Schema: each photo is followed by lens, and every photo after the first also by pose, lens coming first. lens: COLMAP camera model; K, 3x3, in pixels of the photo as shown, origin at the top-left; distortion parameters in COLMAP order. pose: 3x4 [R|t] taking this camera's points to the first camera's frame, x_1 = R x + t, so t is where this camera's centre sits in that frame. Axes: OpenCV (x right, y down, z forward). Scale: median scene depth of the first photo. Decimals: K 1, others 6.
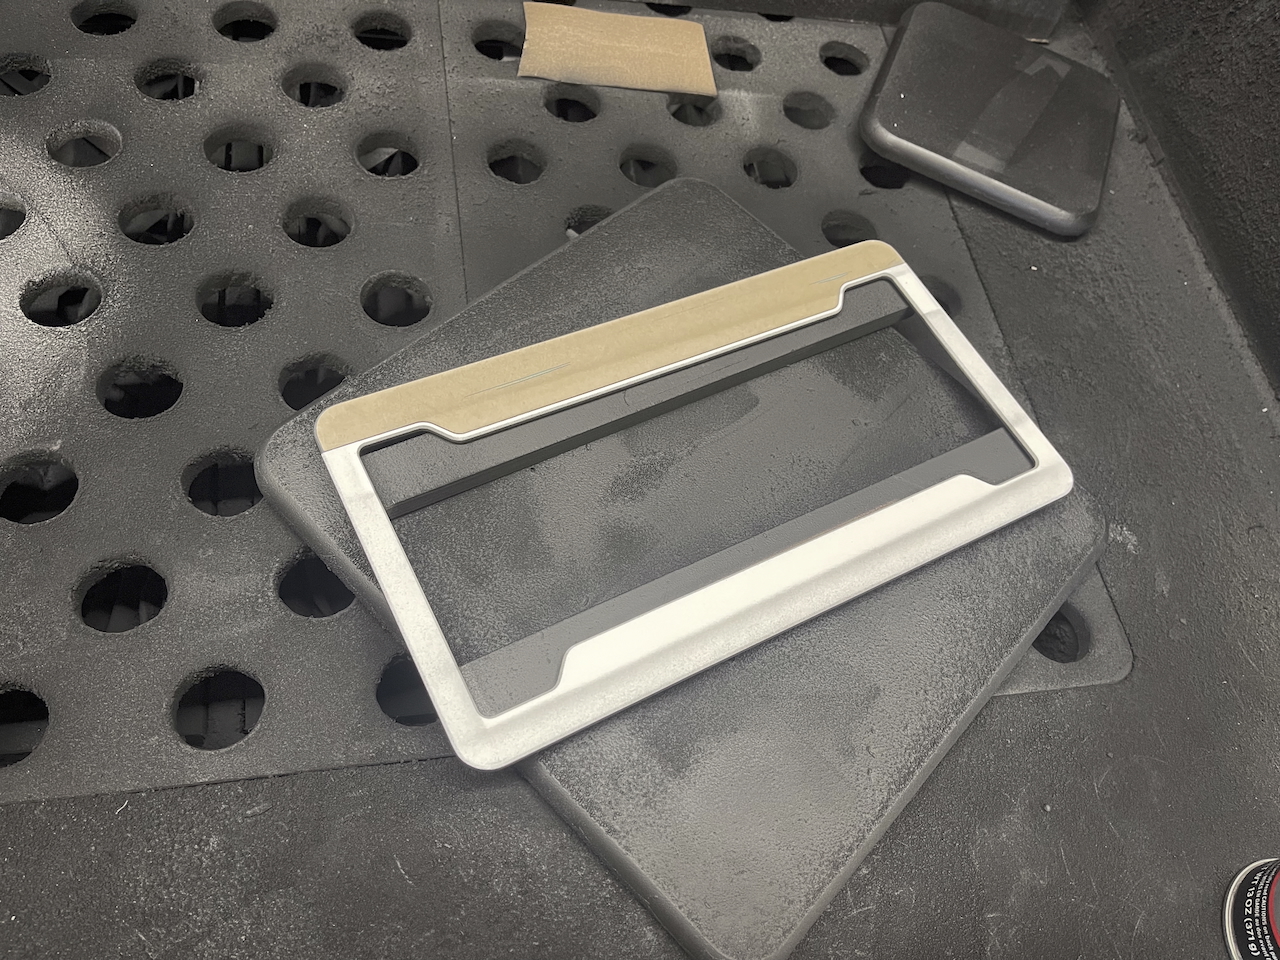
lens RADIAL K [[1047.9, 0, 640.0], [0, 1047.9, 480.0], [0, 0, 1]] dist [0.004824, -0.016332]
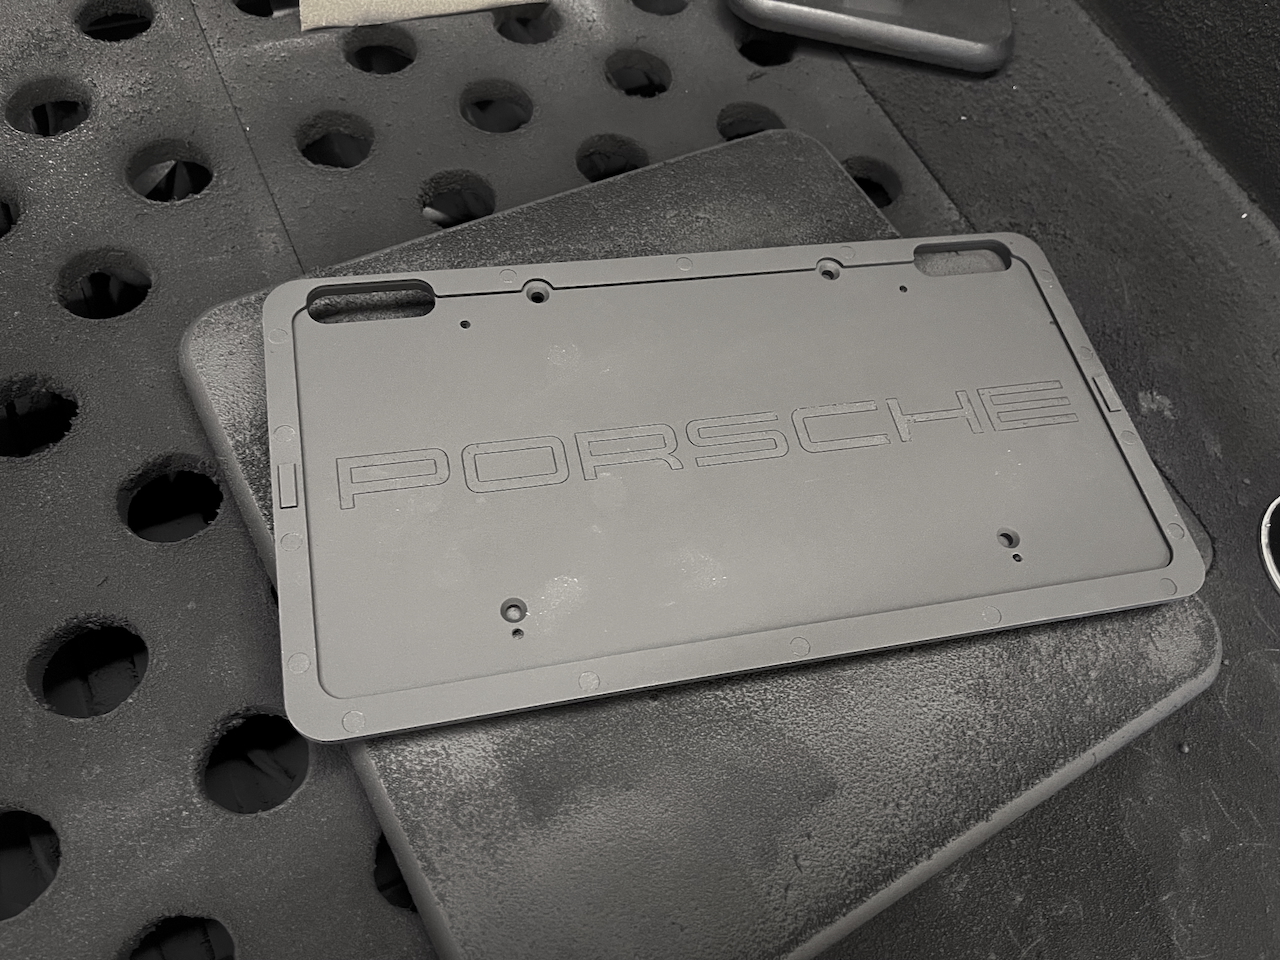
lens RADIAL K [[1016.2, 0, 640.0], [0, 1016.2, 480.0], [0, 0, 1]] dist [0.085765, -0.166311]
pose [[0.956661, -0.273045, 0.101229, -0.043850], [0.263377, 0.959576, 0.099228, -0.070759], [-0.124230, -0.068266, 0.989902, 0.179440]]
